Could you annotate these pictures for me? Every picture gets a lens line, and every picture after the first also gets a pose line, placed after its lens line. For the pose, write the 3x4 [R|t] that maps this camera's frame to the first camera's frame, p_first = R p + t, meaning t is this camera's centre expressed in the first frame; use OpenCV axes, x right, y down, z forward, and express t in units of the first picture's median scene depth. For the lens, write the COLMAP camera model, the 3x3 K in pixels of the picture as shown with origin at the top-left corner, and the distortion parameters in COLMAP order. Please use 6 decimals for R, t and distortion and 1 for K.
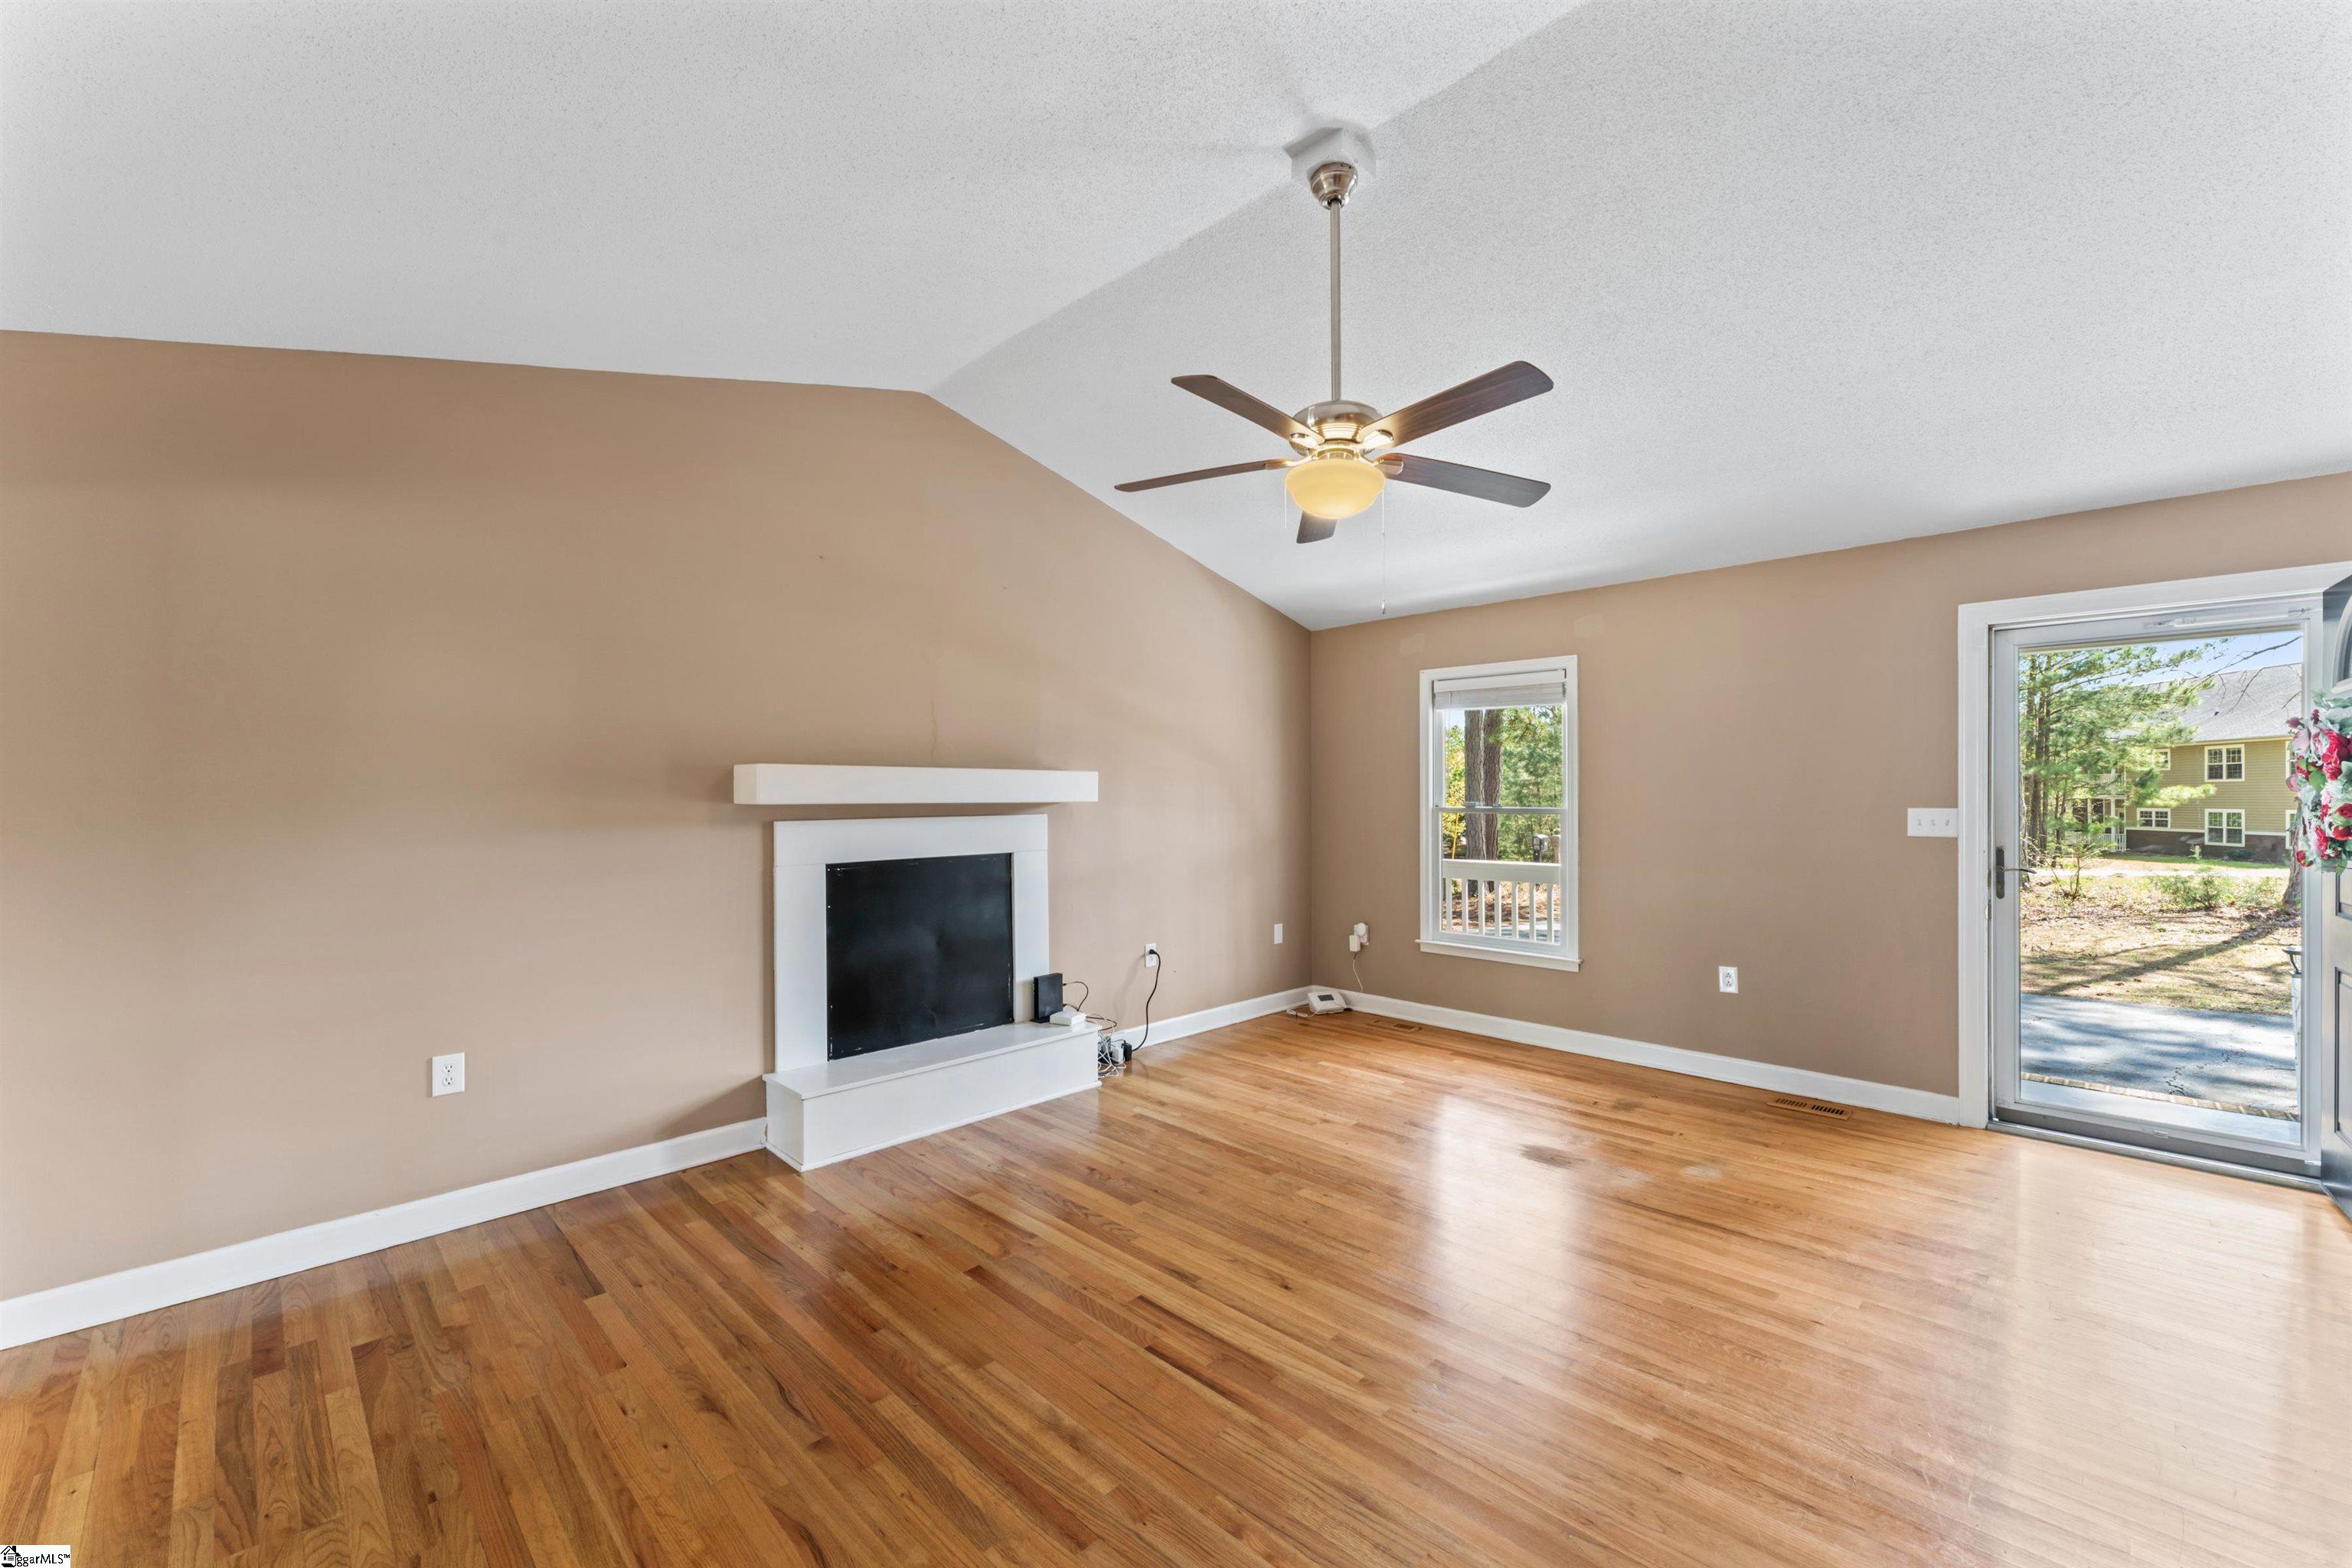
lens RADIAL K [[940.9, 0, 1151.4], [0, 940.9, 802.2], [0, 0, 1]] dist [0.003229, 0.000879]
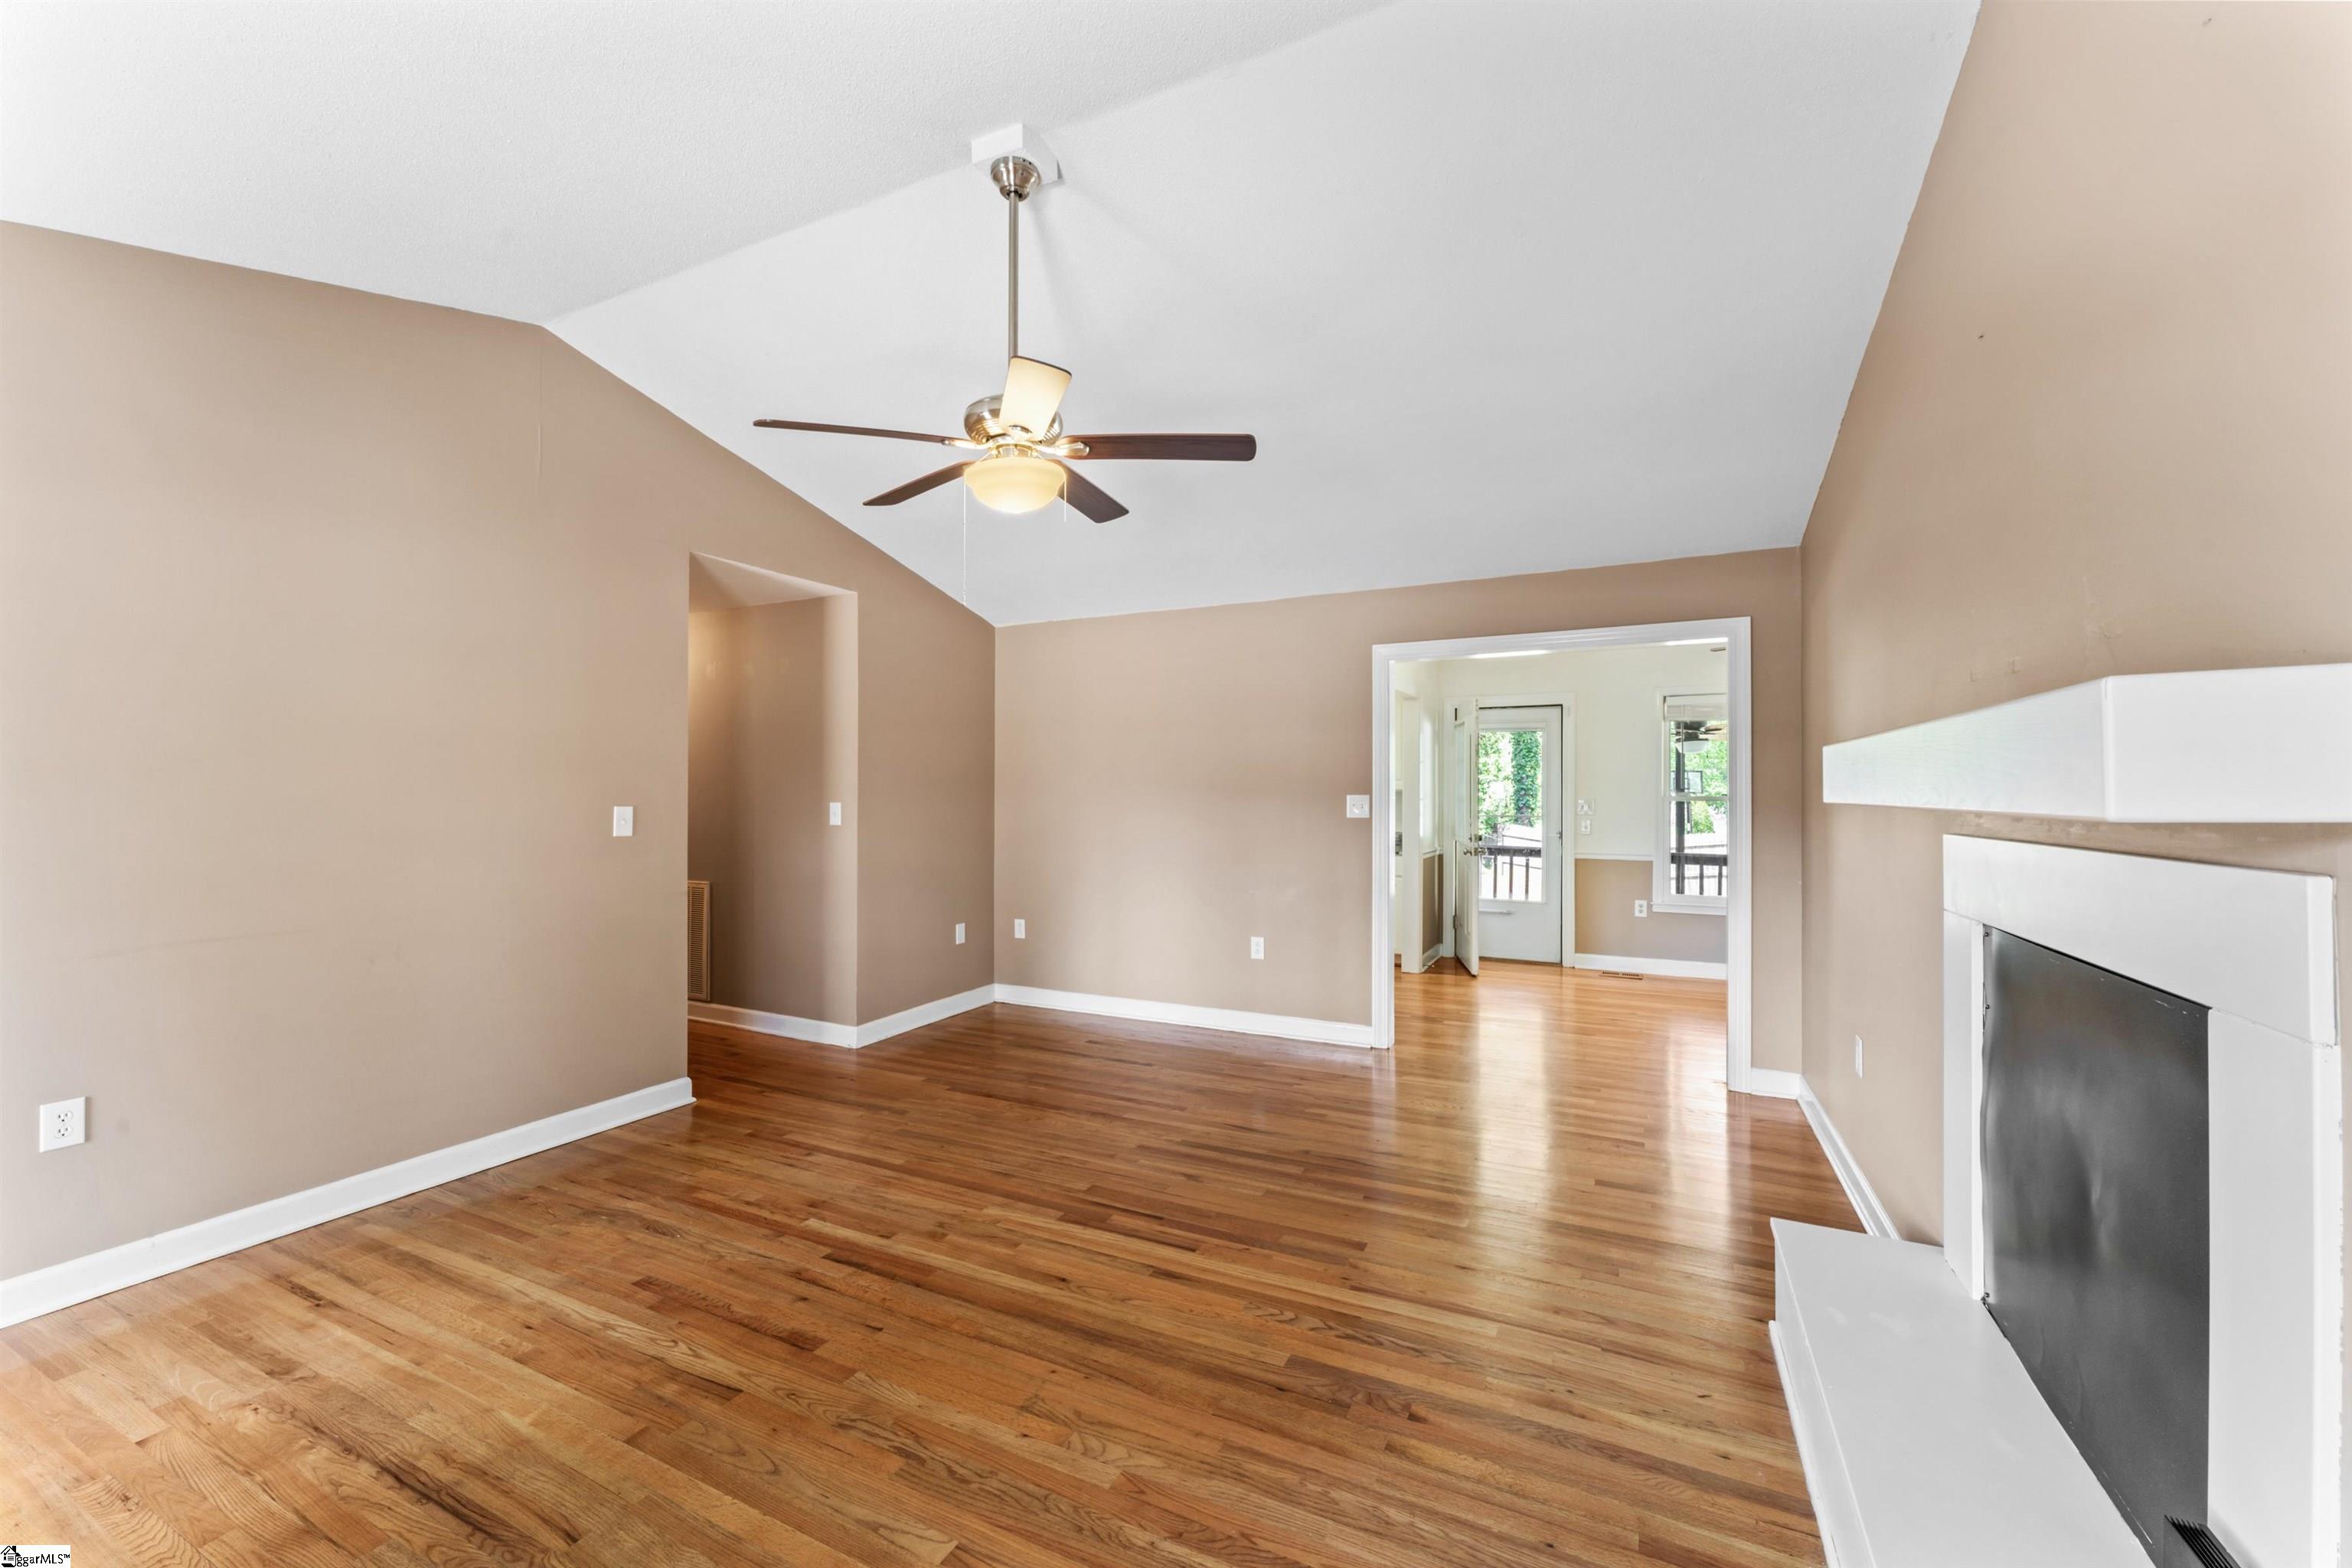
lens RADIAL K [[940.9, 0, 1159.6], [0, 940.9, 776.3], [0, 0, 1]] dist [0.003229, 0.000879]
pose [[-0.946554, -0.002137, -0.322538, 0.230943], [0.000657, 0.999963, -0.008554, -0.010167], [0.322544, -0.008309, -0.946518, 1.230349]]
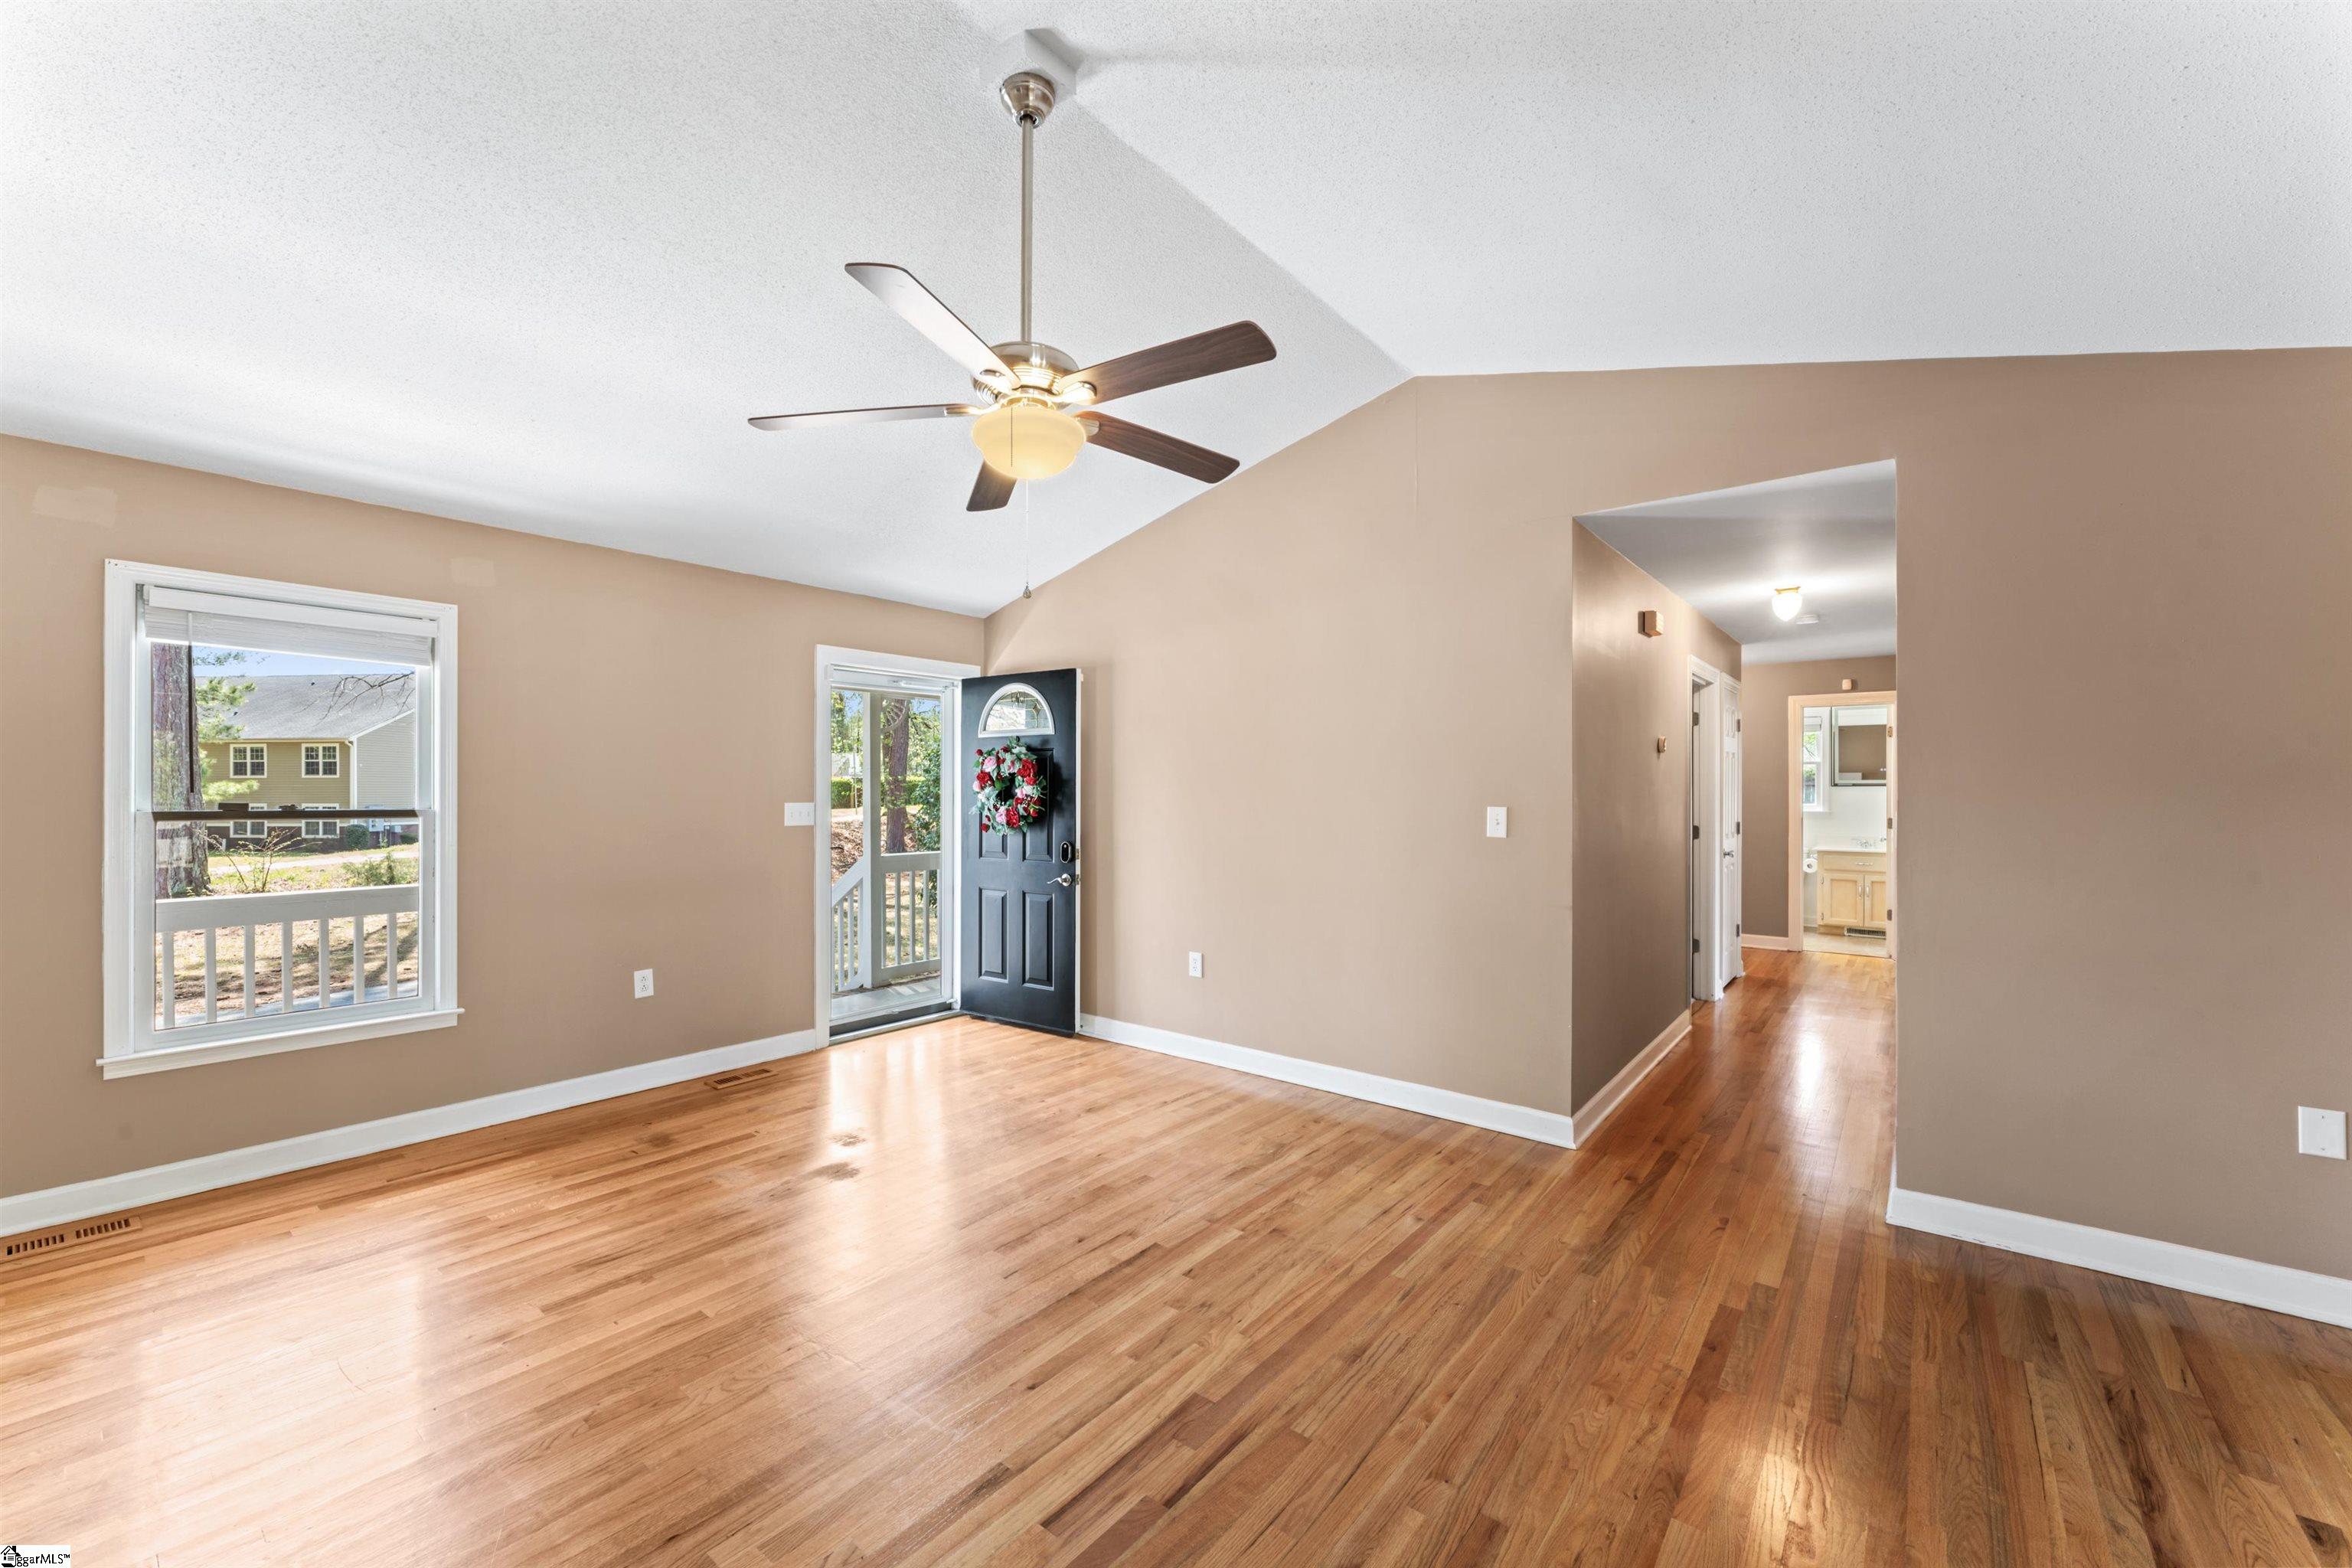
lens RADIAL K [[940.9, 0, 1185.7], [0, 940.9, 790.2], [0, 0, 1]] dist [0.003229, 0.000879]
pose [[-0.120320, 0.002915, 0.992731, -0.429314], [0.004172, 0.999988, -0.002430, -0.004436], [-0.992726, 0.003850, -0.120330, 0.593587]]
